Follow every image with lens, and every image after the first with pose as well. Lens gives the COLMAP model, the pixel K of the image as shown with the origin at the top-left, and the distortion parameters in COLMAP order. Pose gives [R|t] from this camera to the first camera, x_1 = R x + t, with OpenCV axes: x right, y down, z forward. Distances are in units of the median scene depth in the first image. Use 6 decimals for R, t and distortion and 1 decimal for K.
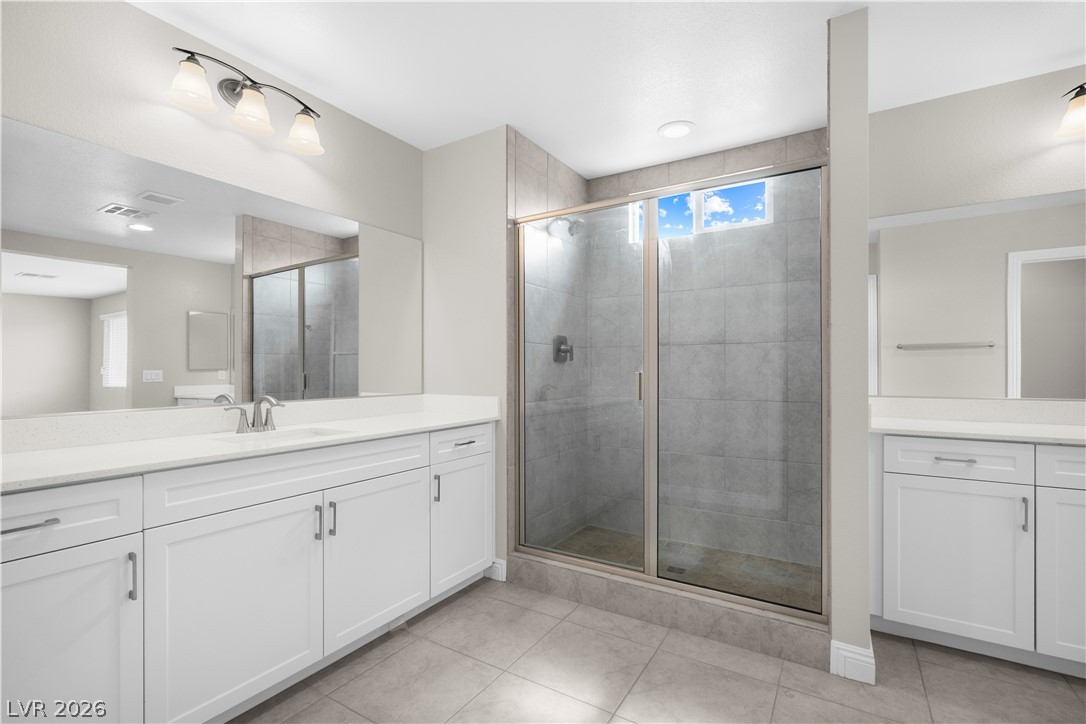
lens RADIAL K [[497.7, 0, 541.8], [0, 497.7, 370.8], [0, 0, 1]] dist [-0.000579, 0.002289]
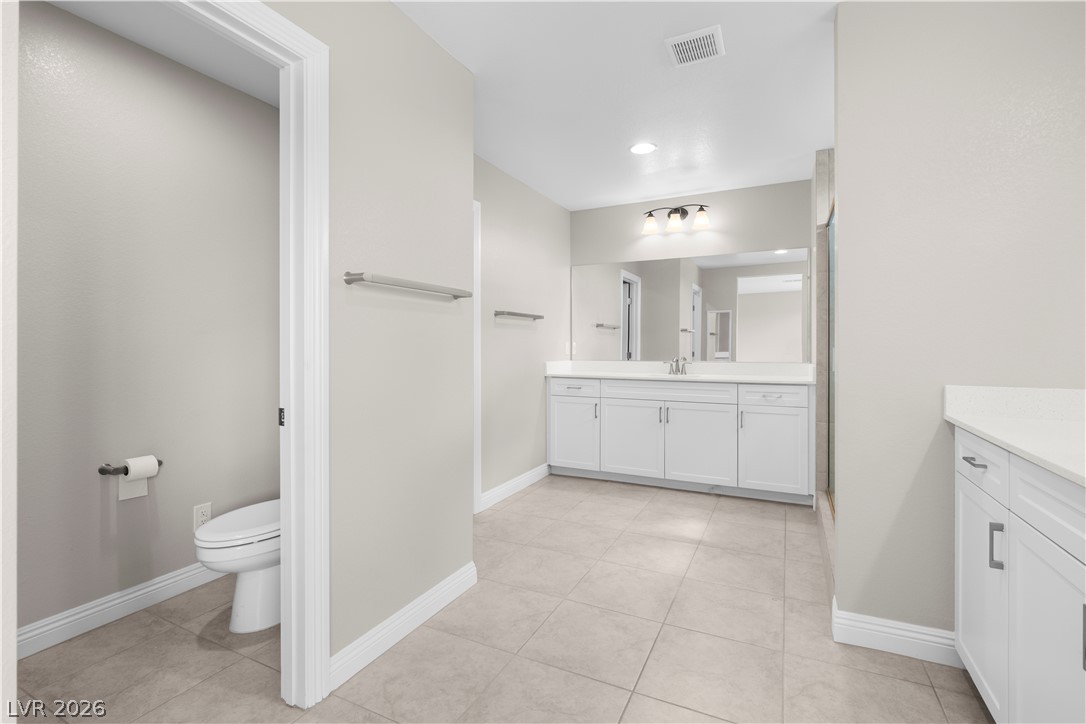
lens RADIAL K [[497.7, 0, 548.5], [0, 497.7, 352.4], [0, 0, 1]] dist [-0.000579, 0.002289]
pose [[0.093397, 0.010152, -0.995577, 1.570191], [-0.003765, 0.999944, 0.009844, 0.009085], [0.995622, 0.002829, 0.093430, 0.279522]]
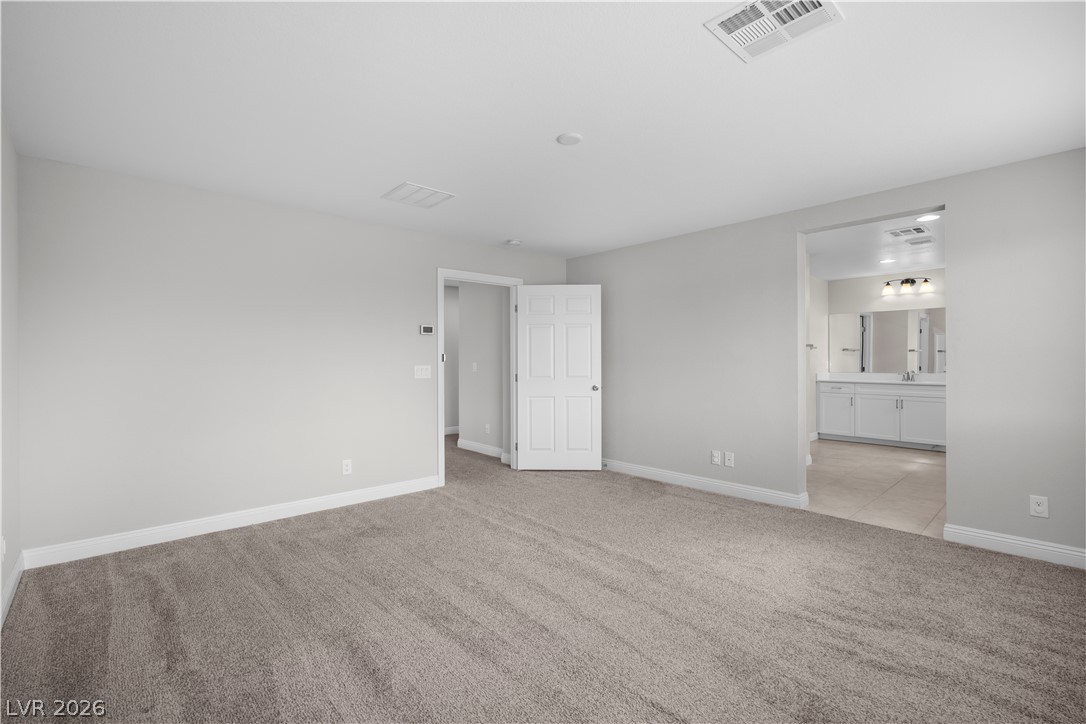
lens RADIAL K [[497.7, 0, 533.4], [0, 497.7, 361.9], [0, 0, 1]] dist [-0.000579, 0.002289]
pose [[-0.280439, 0.006782, -0.959848, 3.720770], [-0.000657, 0.999973, 0.007258, -0.039967], [0.959872, 0.002666, -0.280427, -0.567340]]
